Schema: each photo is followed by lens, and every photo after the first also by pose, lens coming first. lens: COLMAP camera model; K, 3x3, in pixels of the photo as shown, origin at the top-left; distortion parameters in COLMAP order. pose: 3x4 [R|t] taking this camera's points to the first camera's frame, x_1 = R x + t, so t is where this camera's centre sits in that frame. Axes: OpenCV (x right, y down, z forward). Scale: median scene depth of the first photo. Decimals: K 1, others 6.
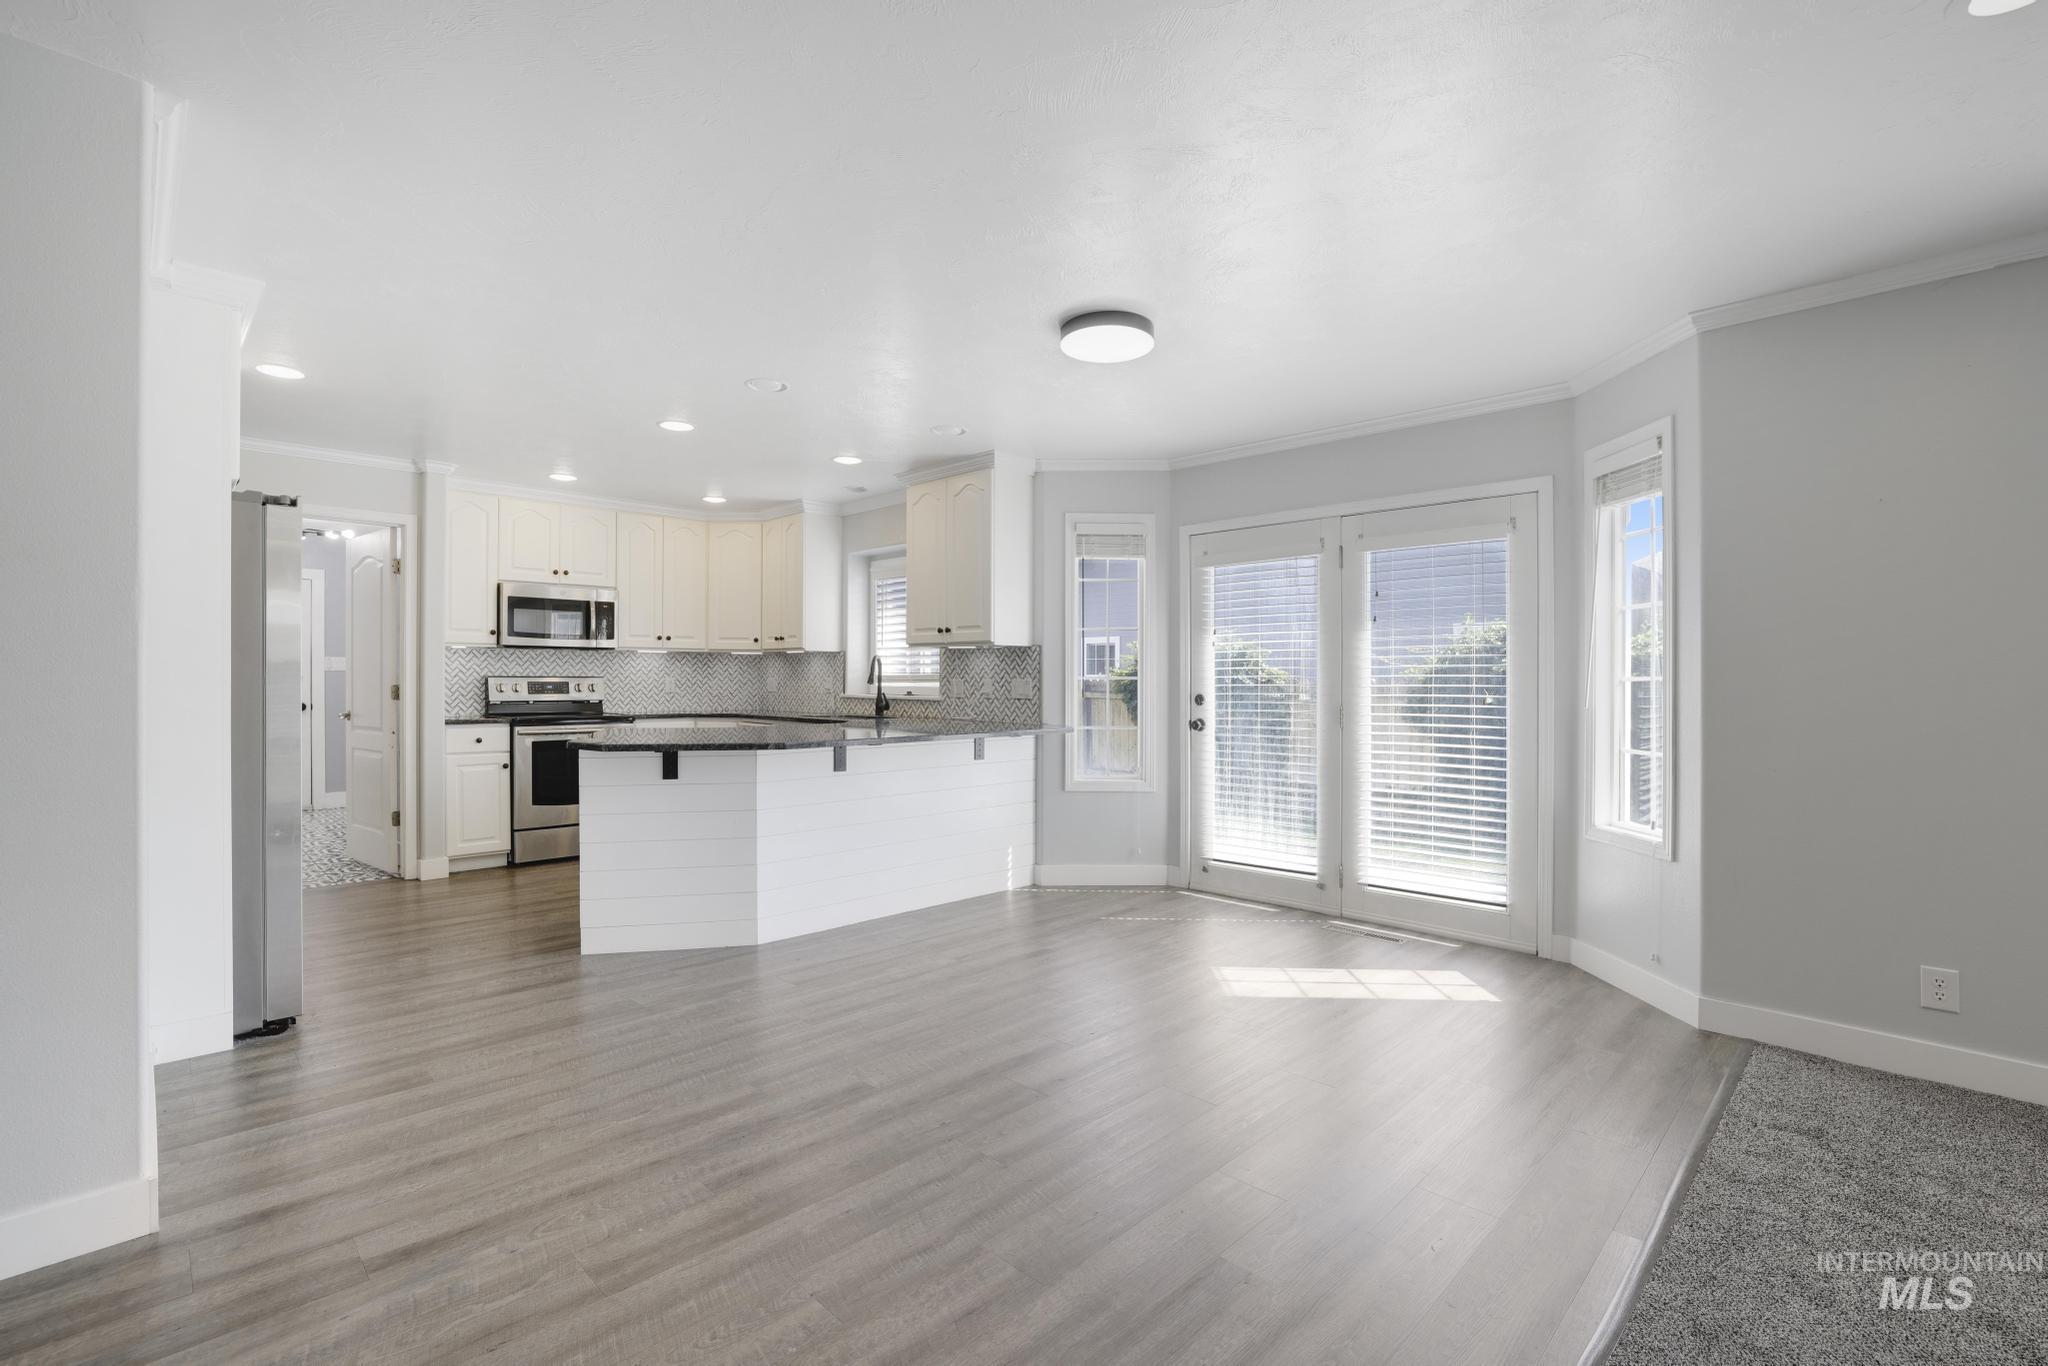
lens RADIAL K [[913.9, 0, 988.3], [0, 913.9, 687.0], [0, 0, 1]] dist [-0.041998, 0.014452]
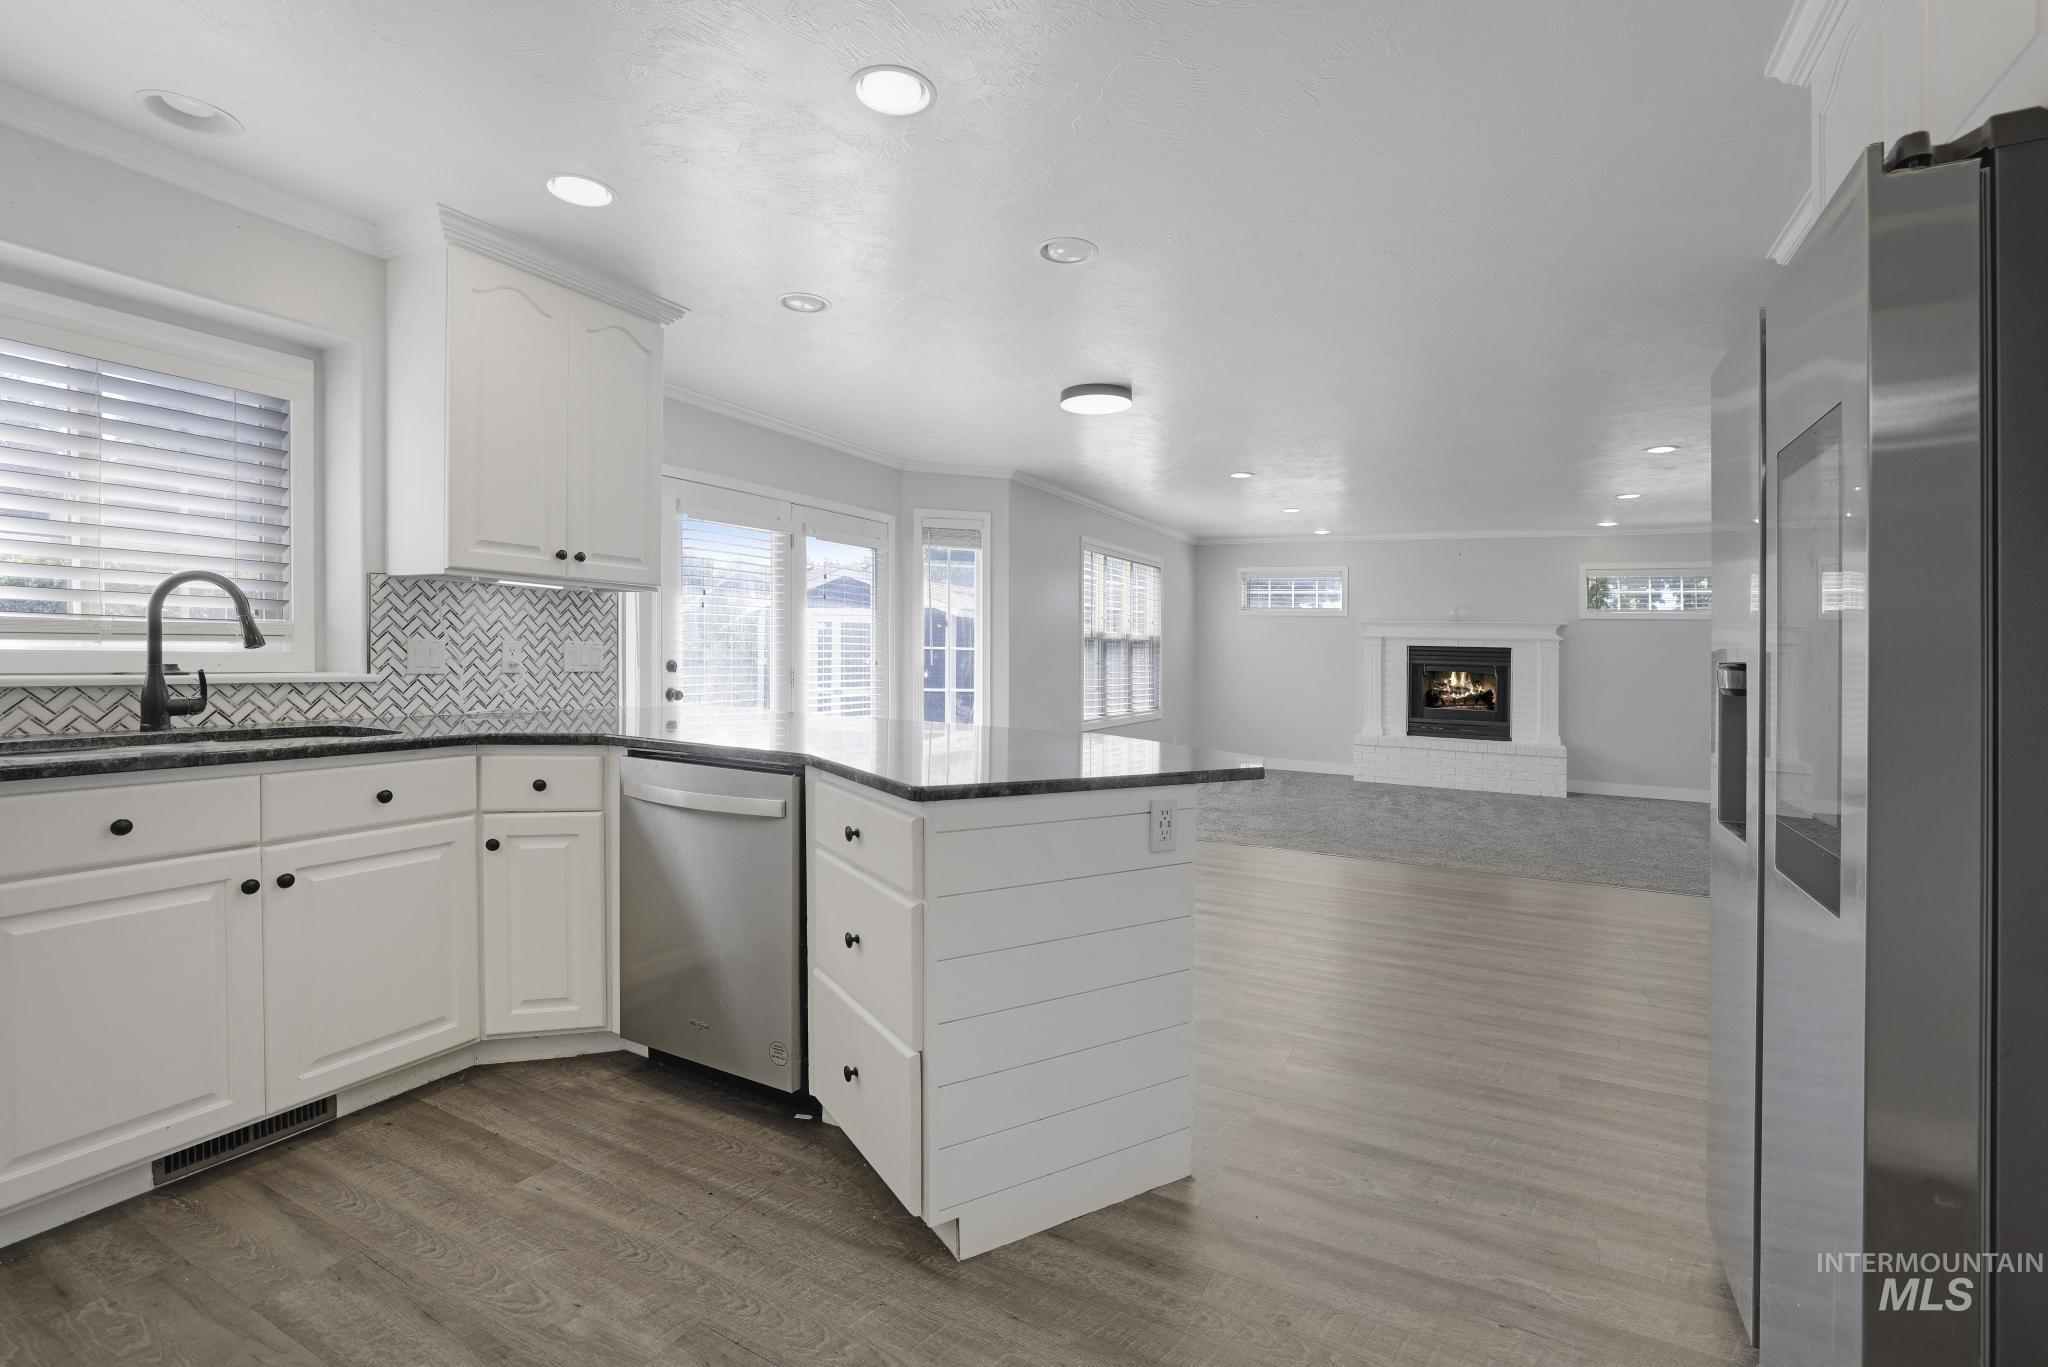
lens RADIAL K [[913.9, 0, 1018.8], [0, 913.9, 640.5], [0, 0, 1]] dist [-0.041998, 0.014452]
pose [[-0.307086, -0.000281, 0.951682, -0.686300], [-0.017209, 0.999838, -0.005258, -0.011799], [-0.951526, -0.017992, -0.307041, 0.936860]]
